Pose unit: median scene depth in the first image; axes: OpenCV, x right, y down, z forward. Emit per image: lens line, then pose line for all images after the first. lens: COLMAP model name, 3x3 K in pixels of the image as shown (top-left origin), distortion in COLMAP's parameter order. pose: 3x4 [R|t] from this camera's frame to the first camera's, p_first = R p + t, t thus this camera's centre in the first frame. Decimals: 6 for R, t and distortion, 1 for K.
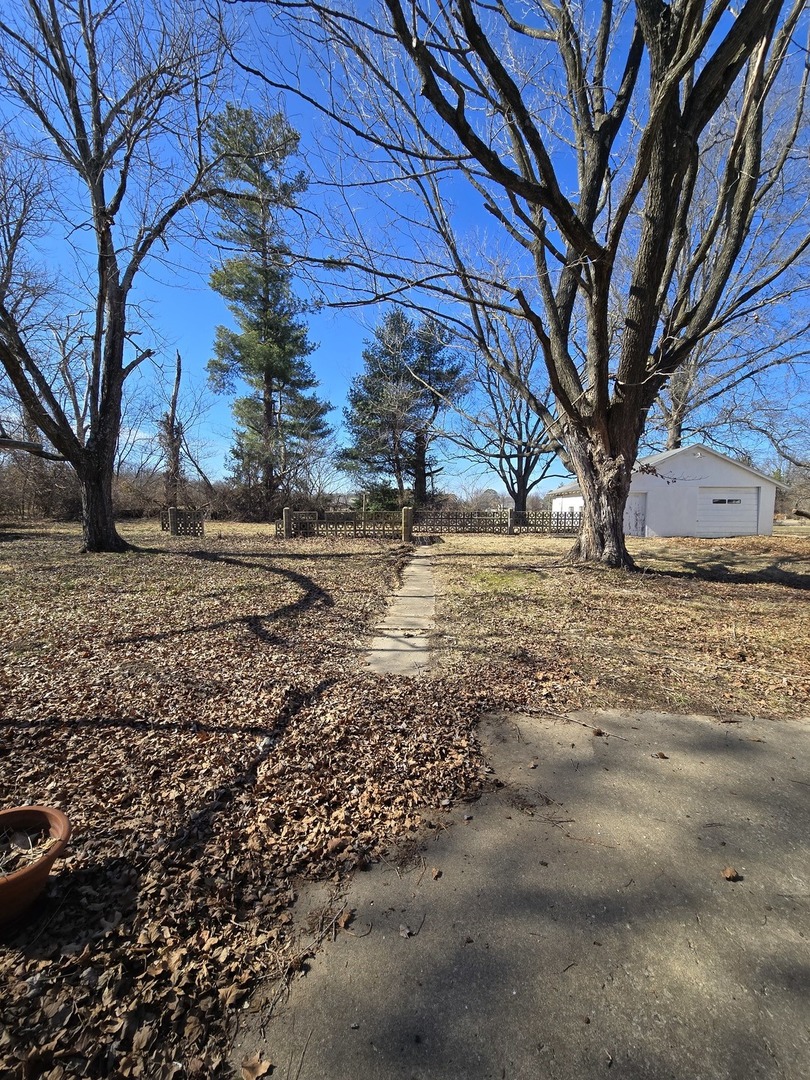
lens RADIAL K [[441.4, 0, 406.4], [0, 441.4, 540.0], [0, 0, 1]] dist [0.001443, 0.000368]
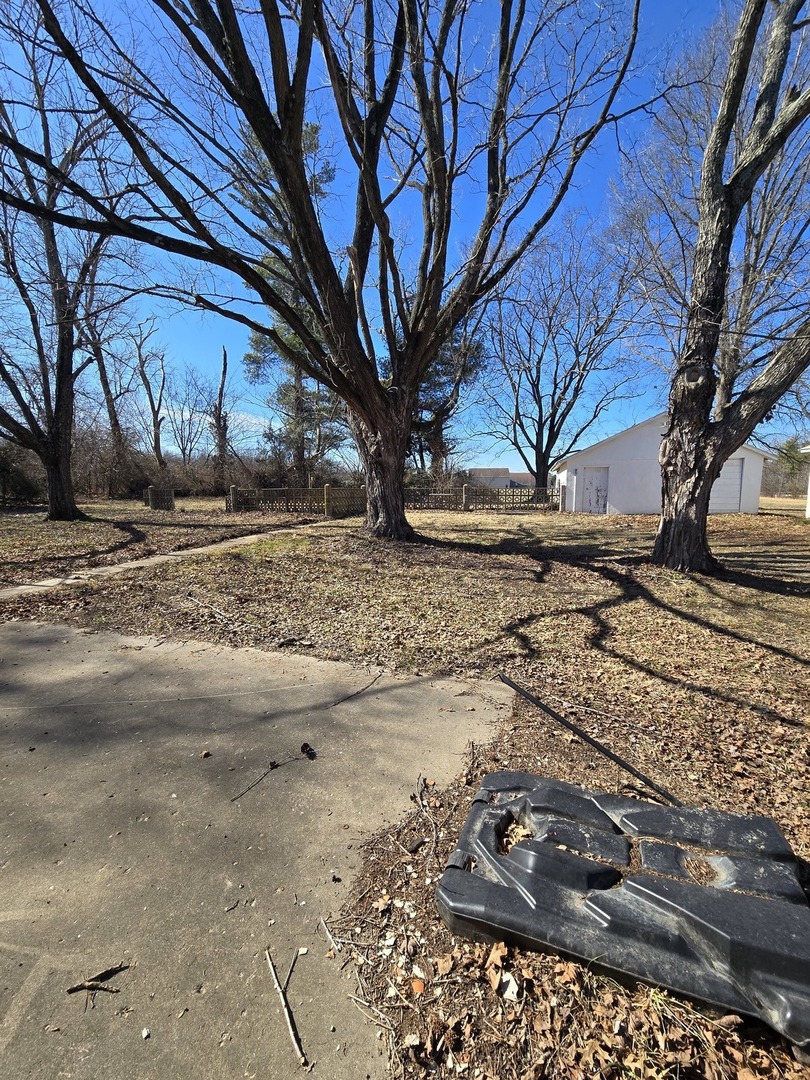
lens RADIAL K [[441.4, 0, 404.5], [0, 441.4, 542.0], [0, 0, 1]] dist [0.001443, 0.000368]
pose [[0.973974, 0.020723, -0.225712, 0.202203], [-0.009657, 0.998702, 0.050020, 0.005441], [0.226456, -0.046538, 0.972909, -0.010524]]
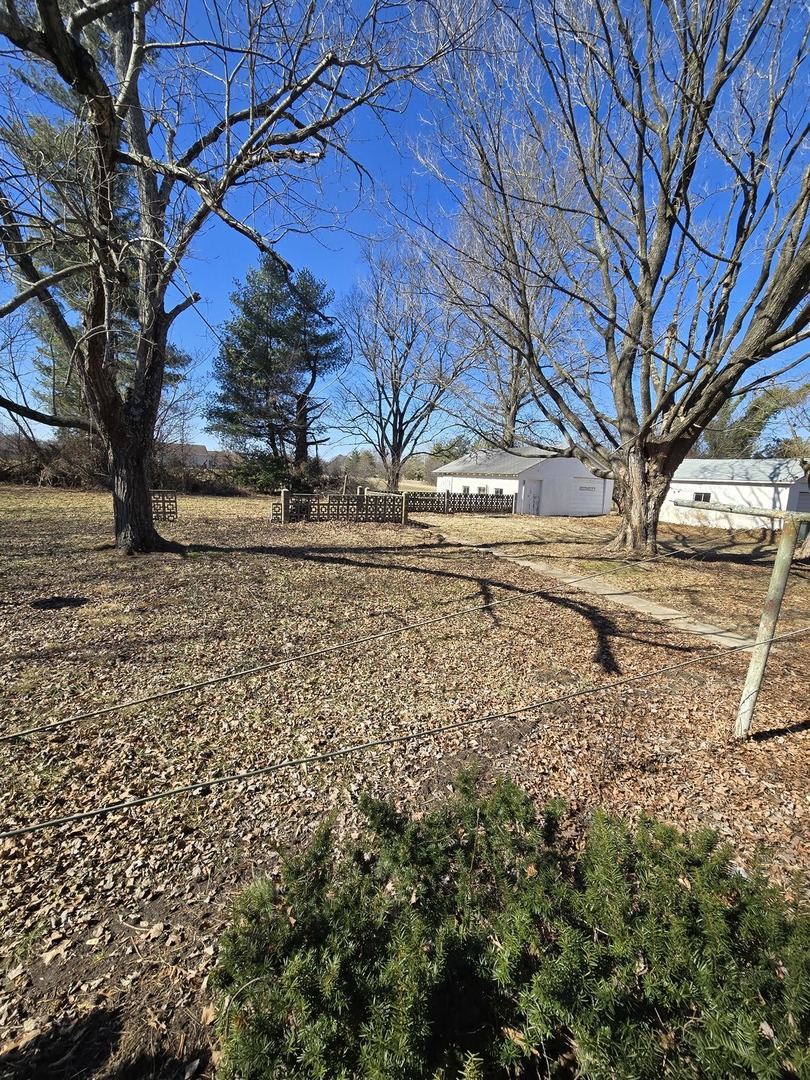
lens RADIAL K [[441.4, 0, 410.8], [0, 441.4, 536.9], [0, 0, 1]] dist [0.001443, 0.000368]
pose [[0.883624, -0.025417, 0.467507, -0.223993], [-0.011989, 0.996970, 0.076863, -0.023253], [-0.468044, -0.073523, 0.880641, 0.036707]]
